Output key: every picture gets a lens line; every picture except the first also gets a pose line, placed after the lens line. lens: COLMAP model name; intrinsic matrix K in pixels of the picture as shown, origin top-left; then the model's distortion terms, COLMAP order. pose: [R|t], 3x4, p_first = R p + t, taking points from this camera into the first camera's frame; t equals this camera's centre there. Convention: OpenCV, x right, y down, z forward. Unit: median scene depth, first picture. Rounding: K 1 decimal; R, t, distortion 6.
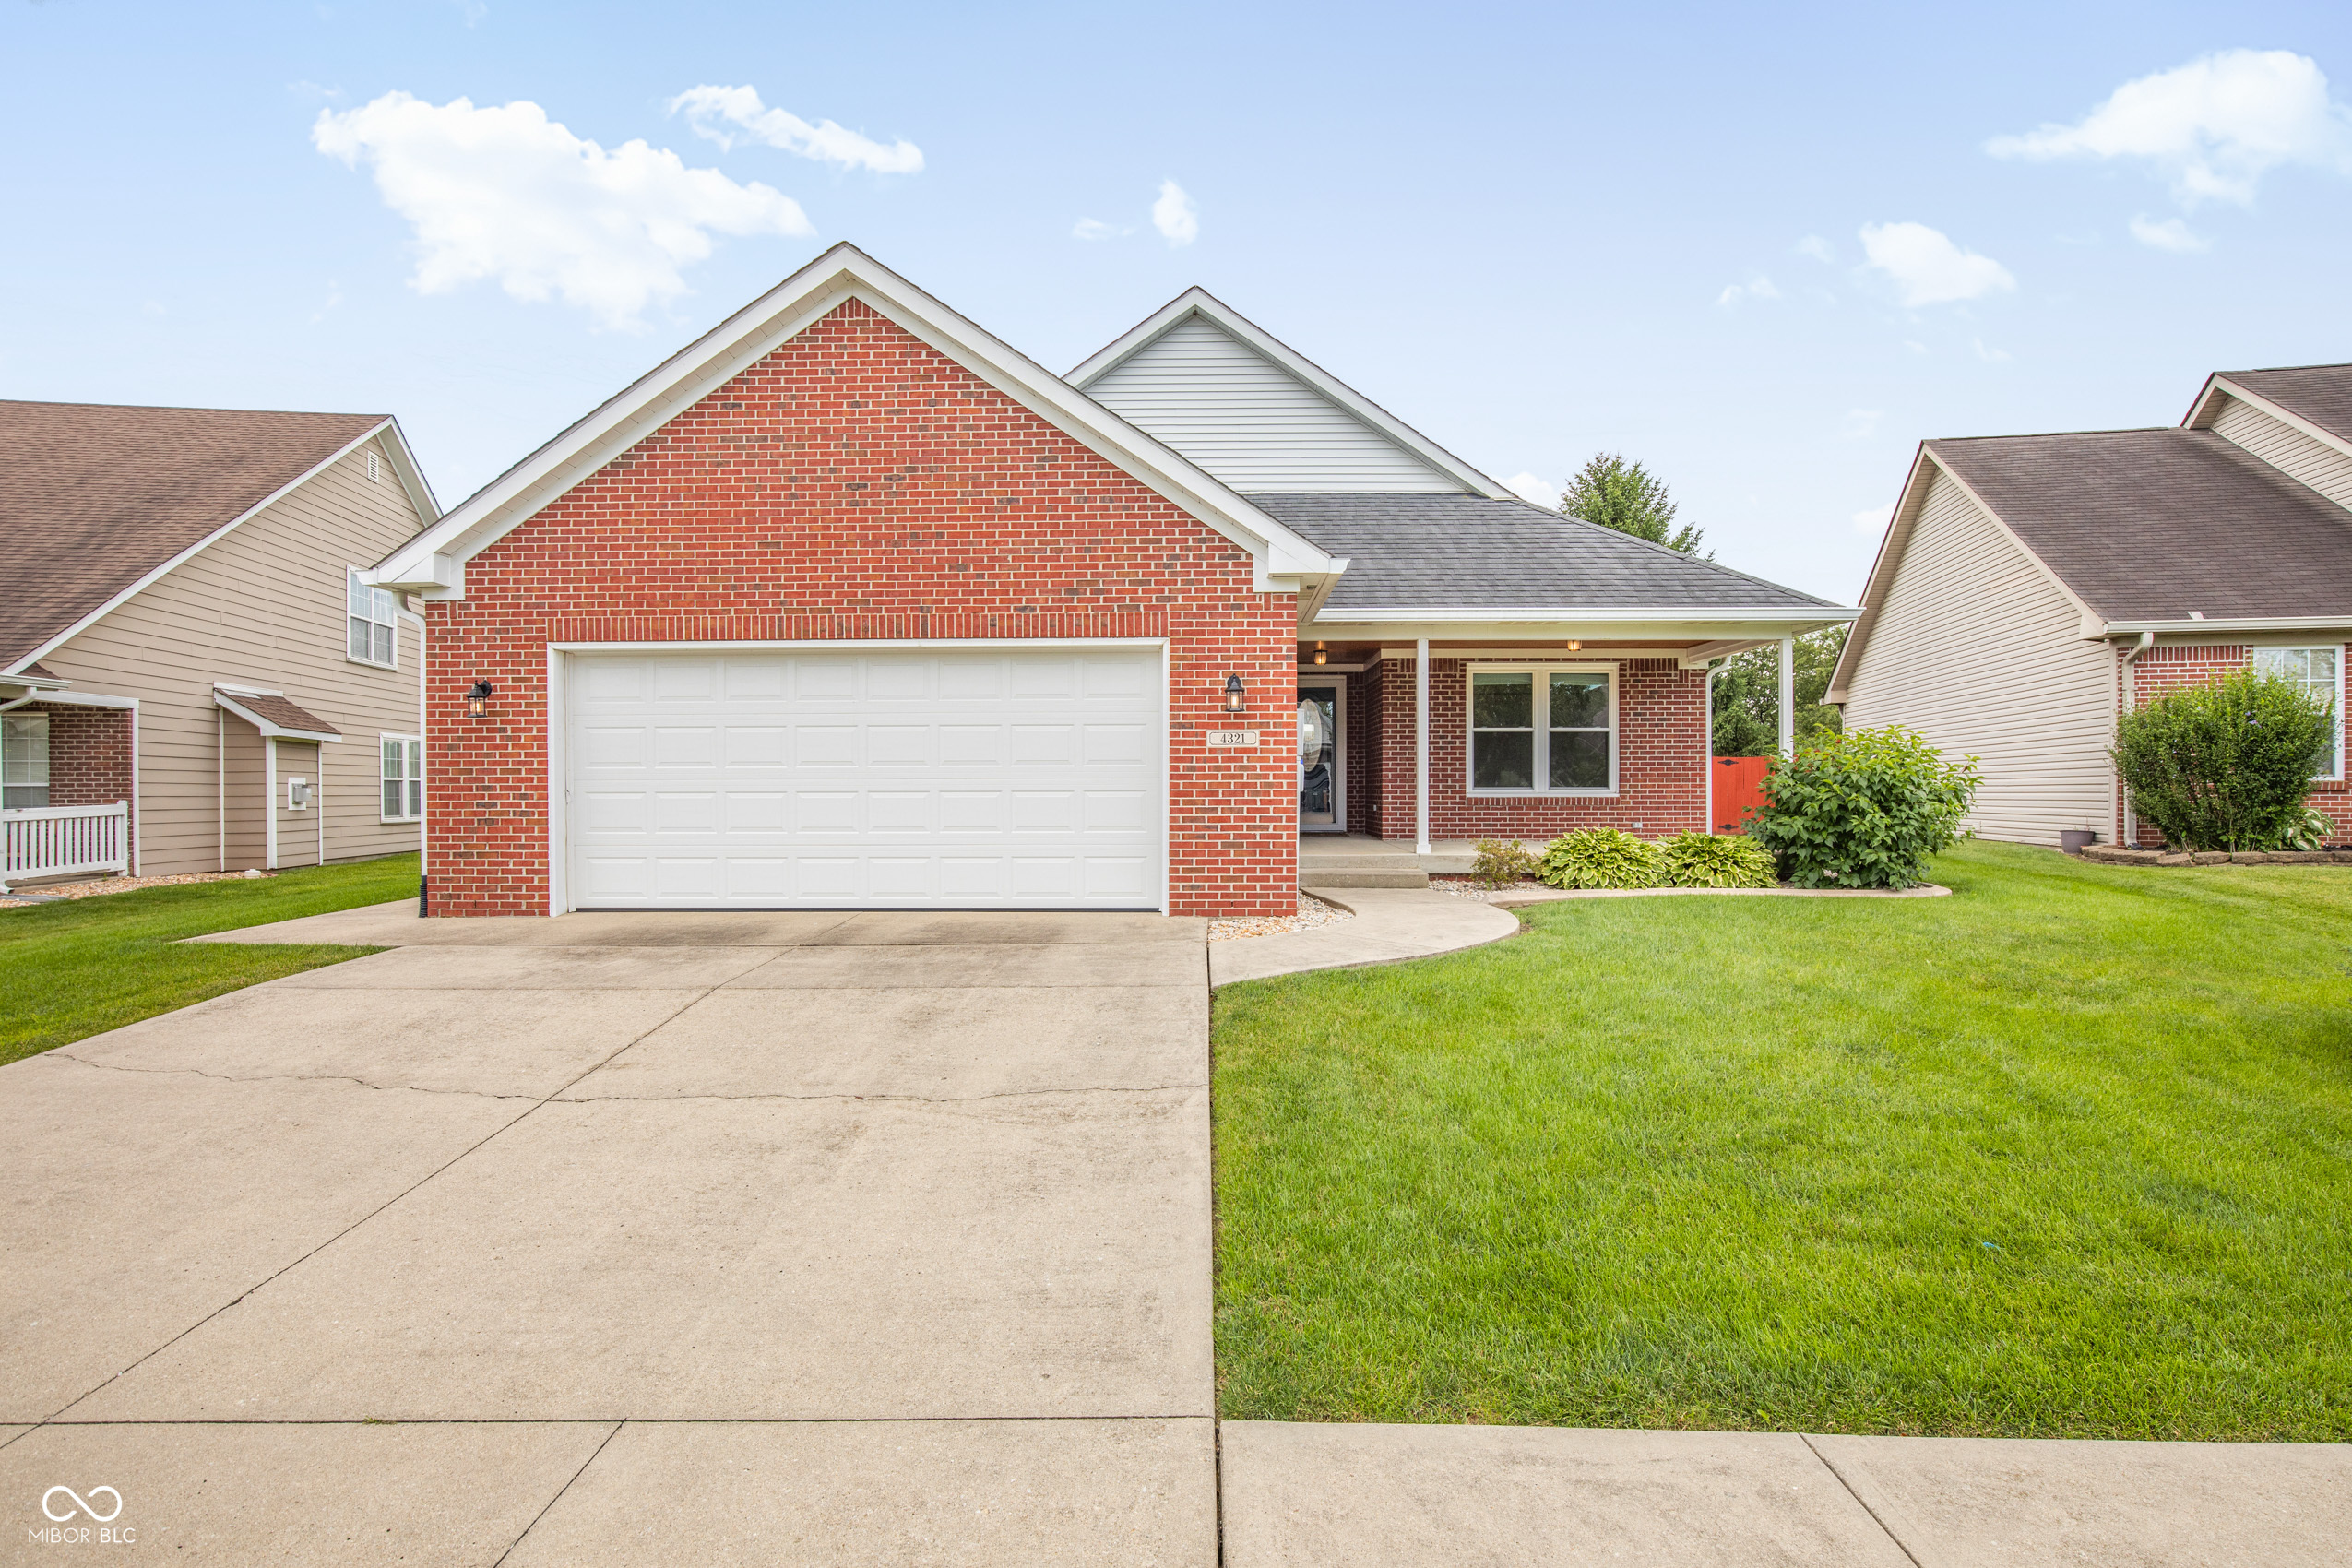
lens RADIAL K [[1174.1, 0, 1190.5], [0, 1174.1, 799.7], [0, 0, 1]] dist [-0.026793, -0.000289]
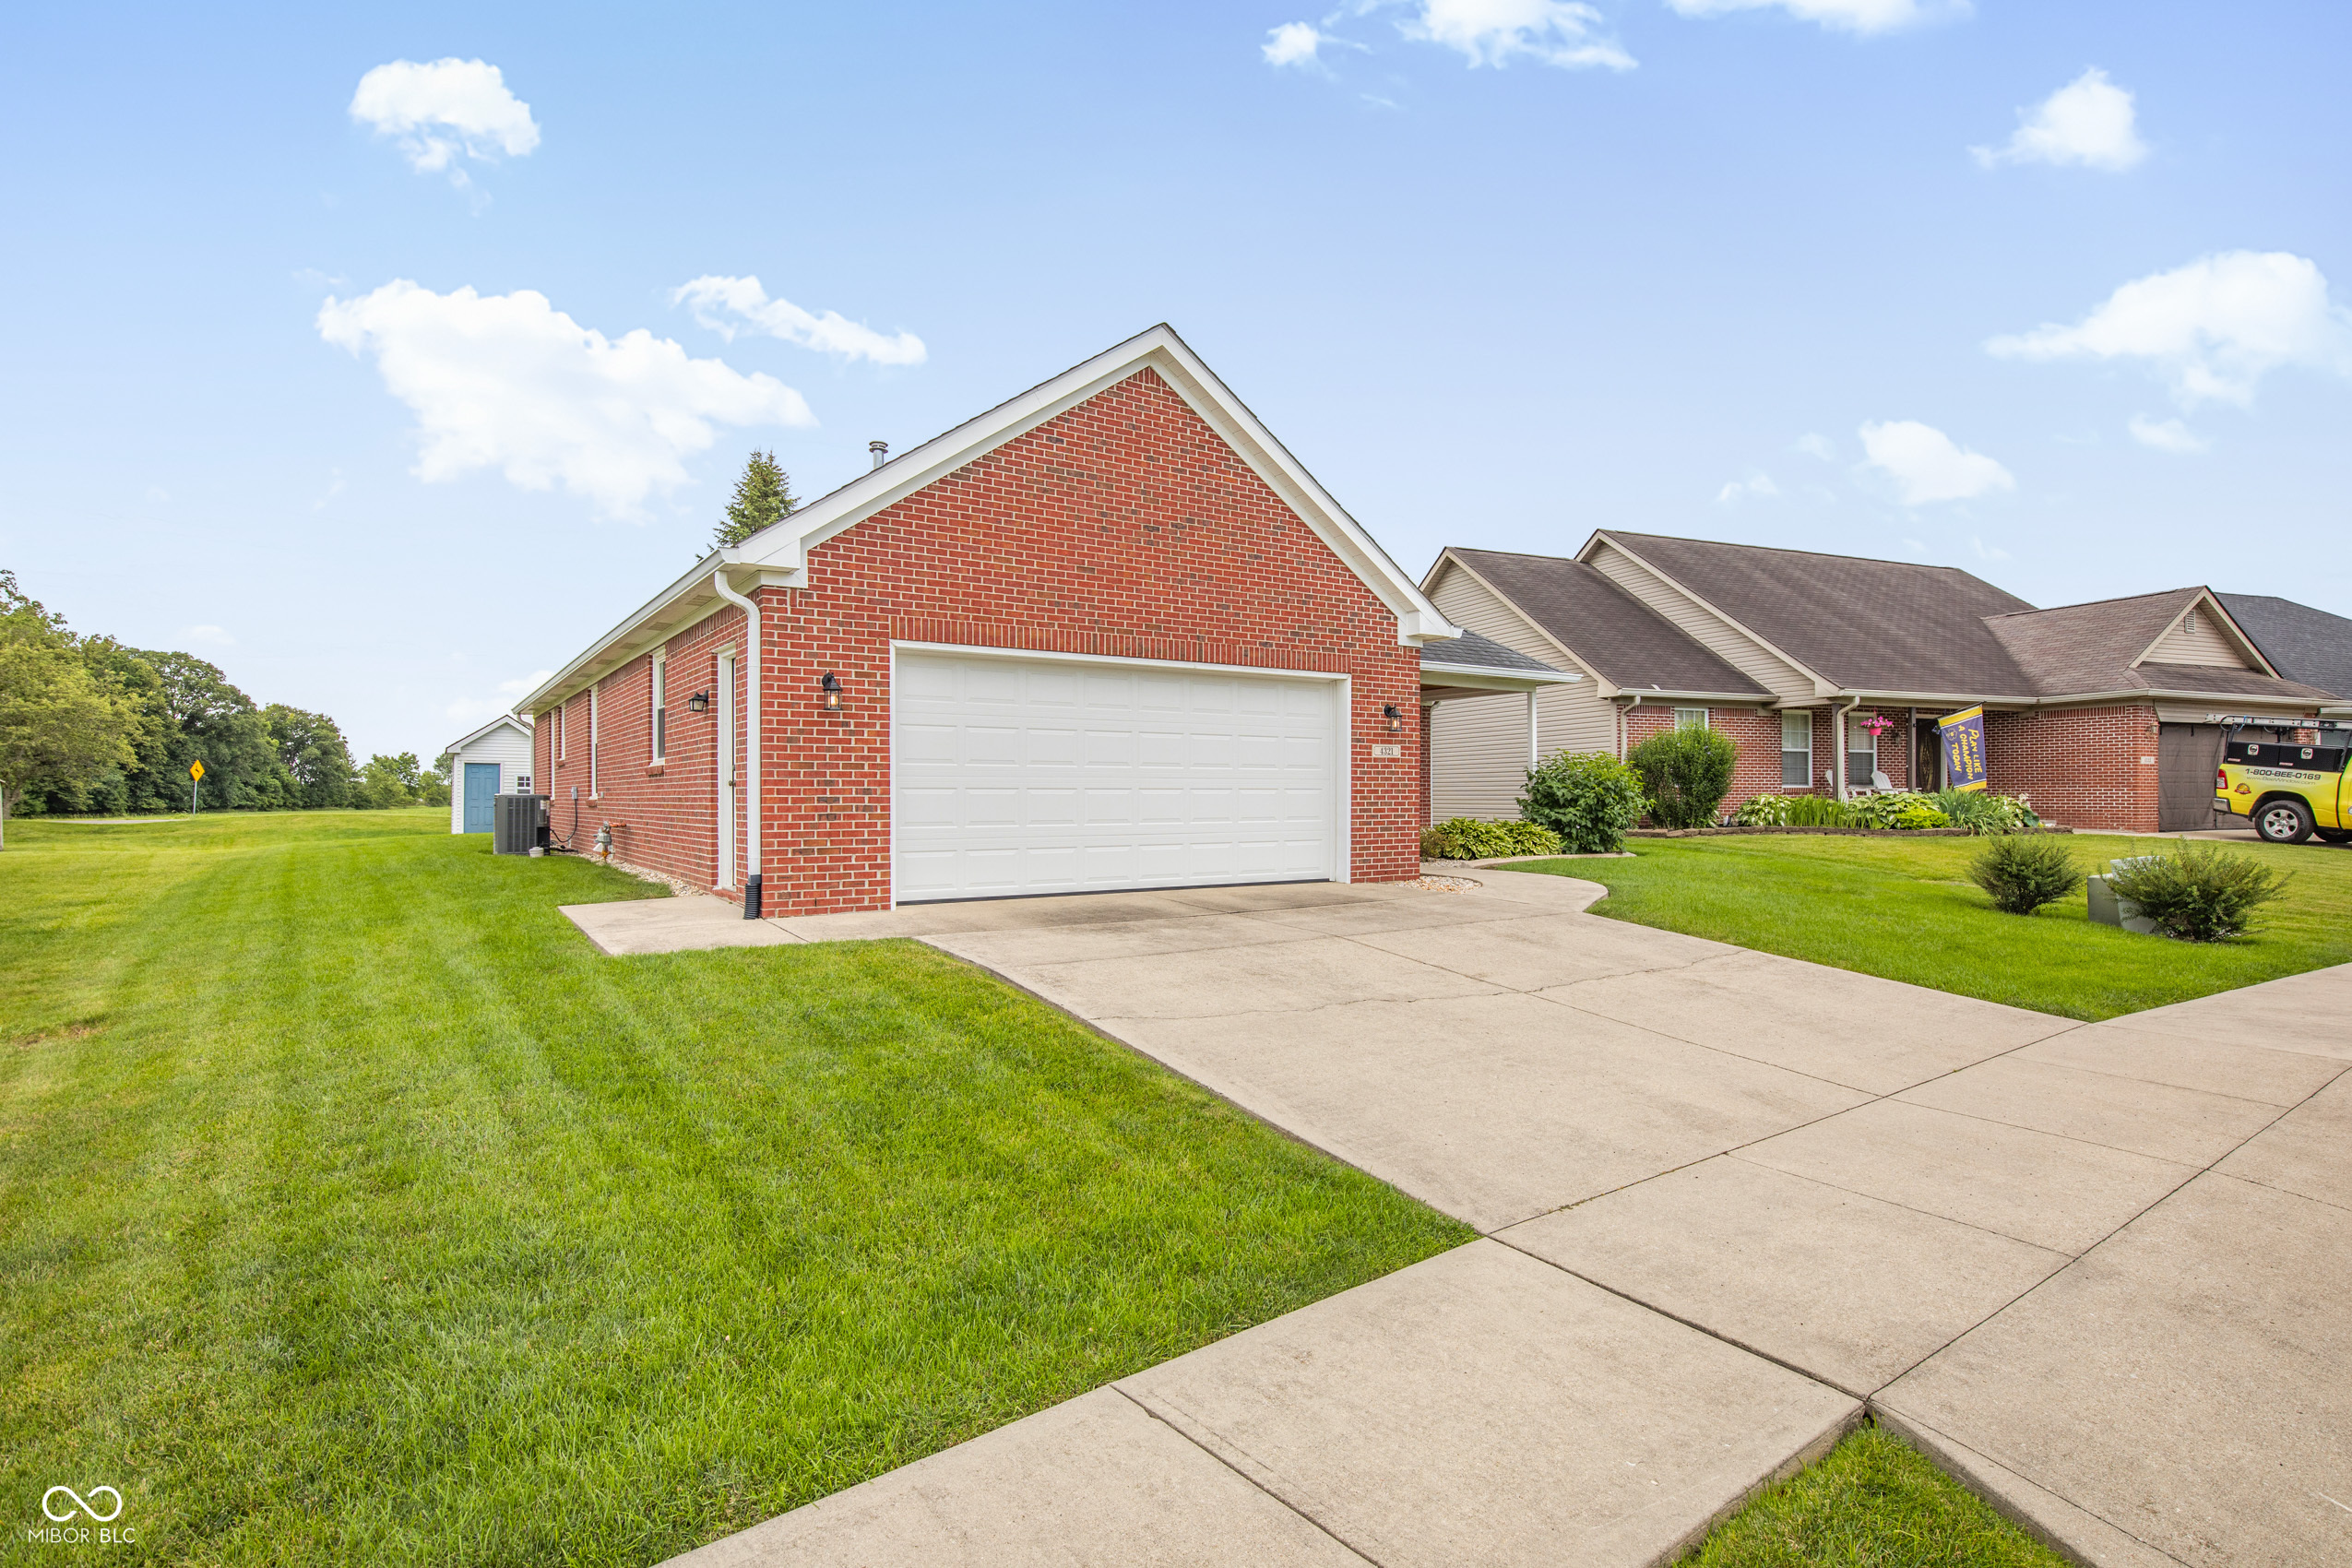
lens RADIAL K [[1174.1, 0, 1190.5], [0, 1174.1, 799.7], [0, 0, 1]] dist [-0.026793, -0.000289]
pose [[0.816036, -0.000022, 0.578001, -0.925964], [0.002017, 0.999994, -0.002809, 0.007700], [-0.577998, 0.003458, 0.816031, 0.017736]]
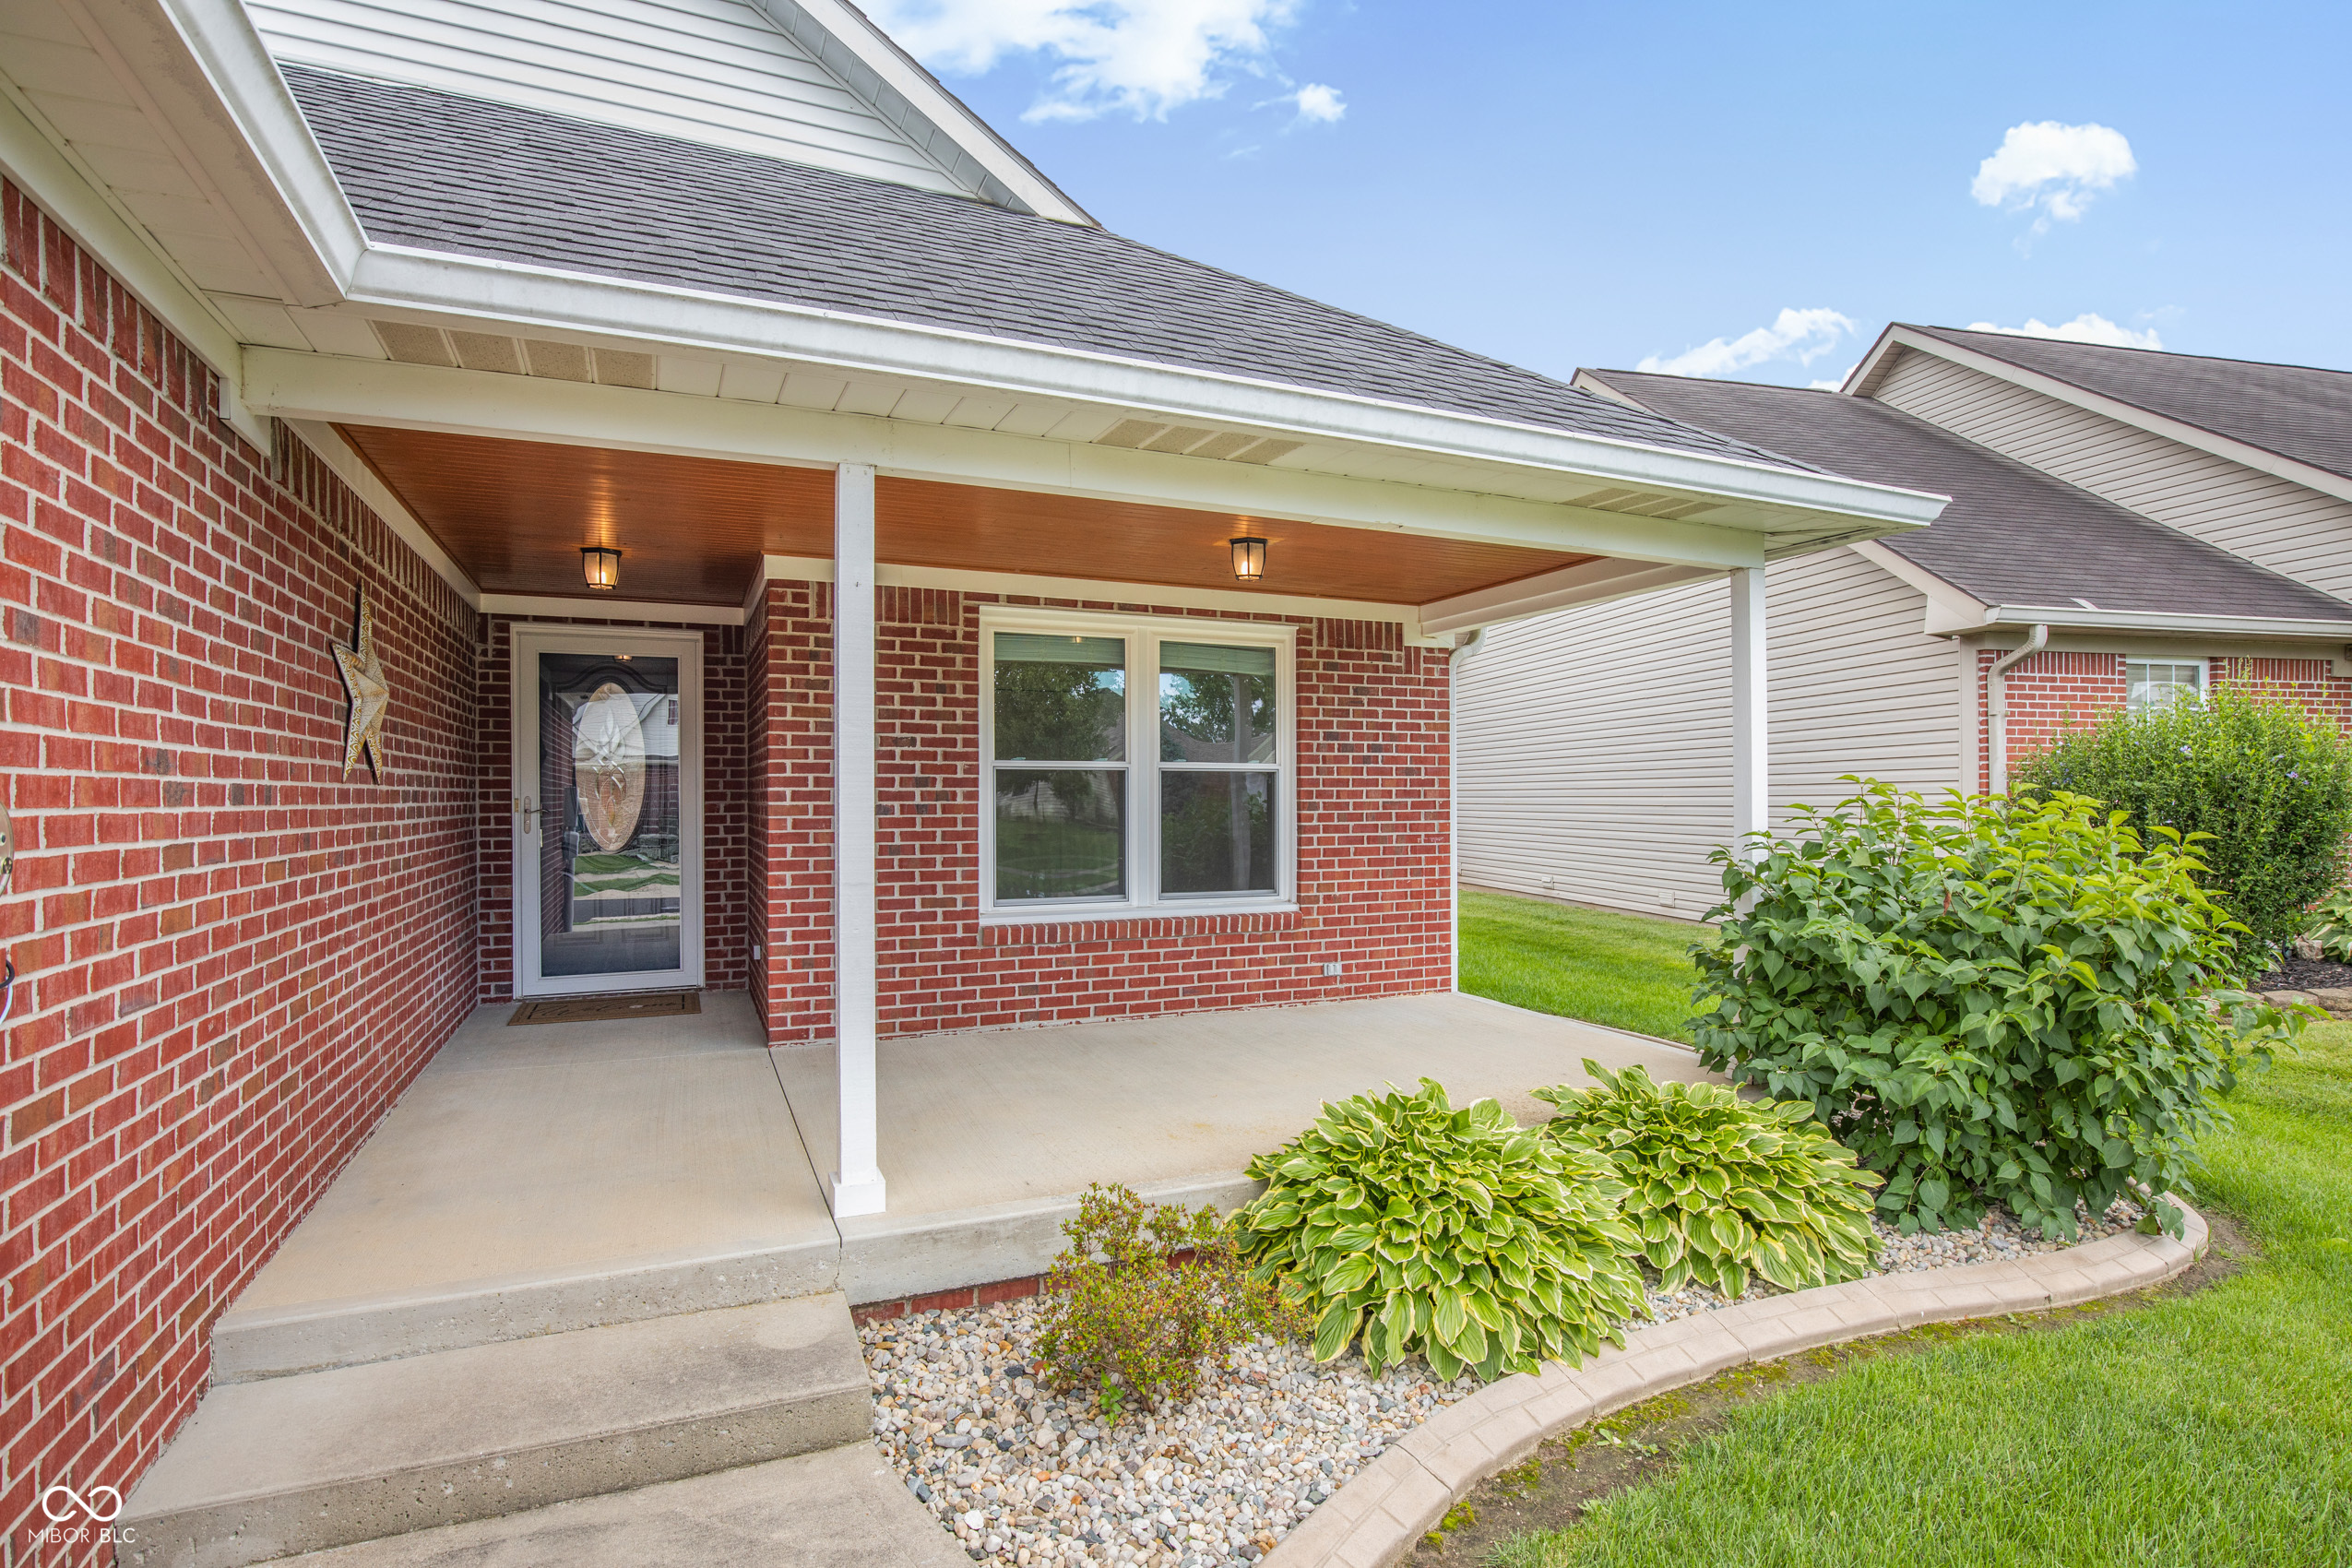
lens RADIAL K [[1174.1, 0, 1190.5], [0, 1174.1, 799.7], [0, 0, 1]] dist [-0.026793, -0.000289]
pose [[0.903122, -0.001136, 0.429383, 0.187450], [0.003725, 0.999980, -0.005190, -0.067604], [-0.429368, 0.006287, 0.903108, 0.892929]]
